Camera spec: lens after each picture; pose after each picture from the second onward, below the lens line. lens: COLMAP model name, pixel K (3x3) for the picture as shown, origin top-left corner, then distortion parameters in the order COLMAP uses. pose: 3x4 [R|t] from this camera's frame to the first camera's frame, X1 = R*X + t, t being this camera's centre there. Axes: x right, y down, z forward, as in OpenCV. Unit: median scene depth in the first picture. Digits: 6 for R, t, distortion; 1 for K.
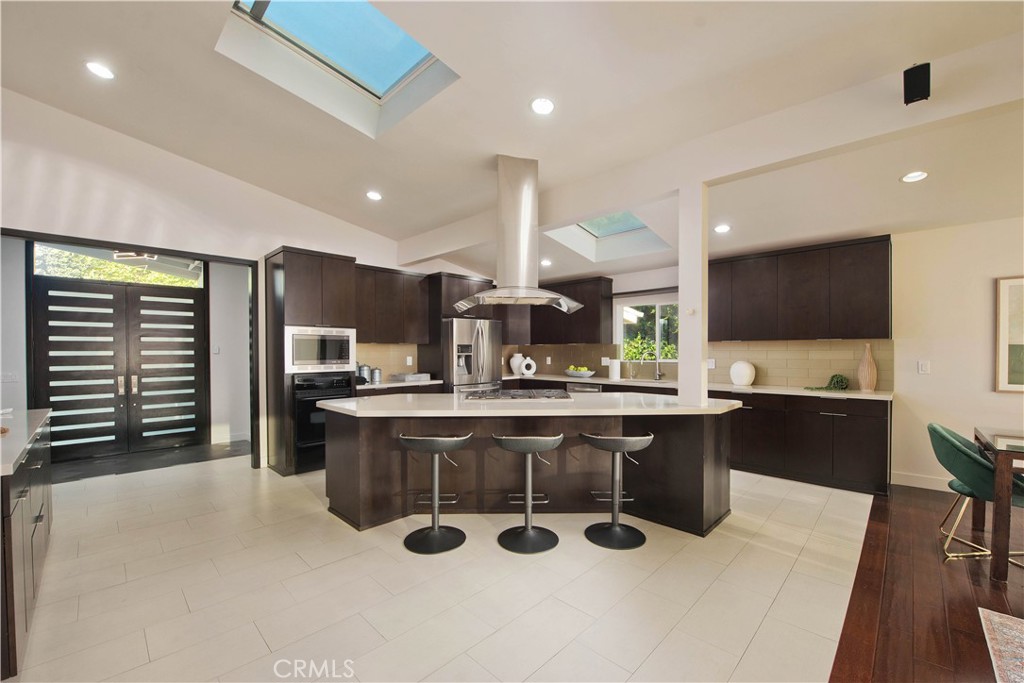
lens RADIAL K [[414.5, 0, 512.0], [0, 414.5, 341.5], [0, 0, 1]] dist [-0.001706, -0.000317]
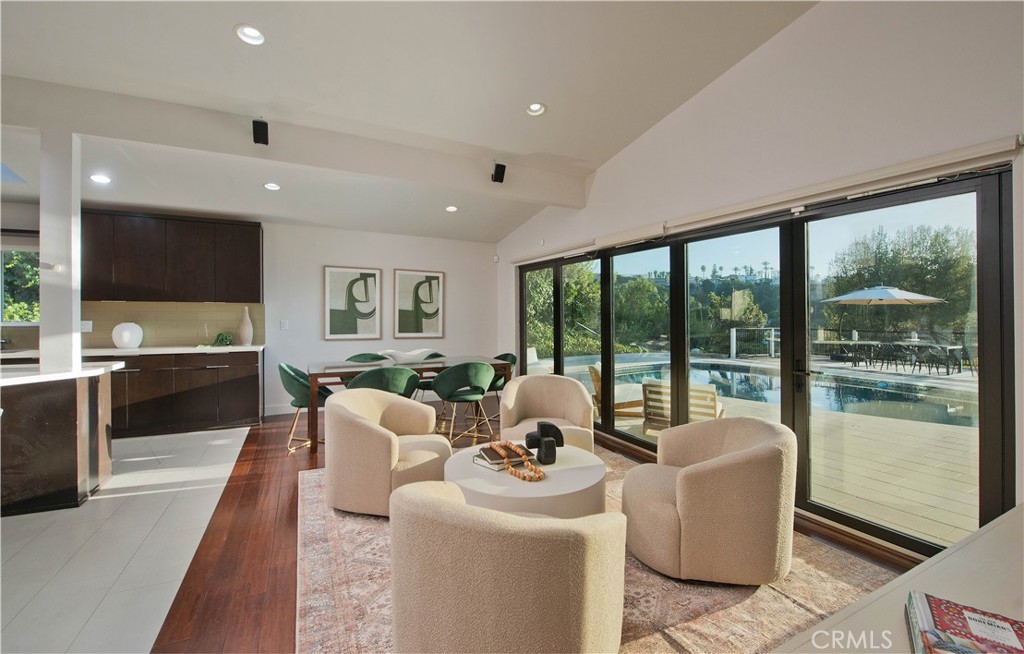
lens RADIAL K [[436.7, 0, 512.0], [0, 436.7, 327.0], [0, 0, 1]] dist [0.000124, -0.000139]
pose [[0.341993, -0.024127, 0.939393, -0.095192], [-0.027410, 0.998989, 0.035636, -0.002783], [-0.939303, -0.037936, 0.340986, -0.193791]]
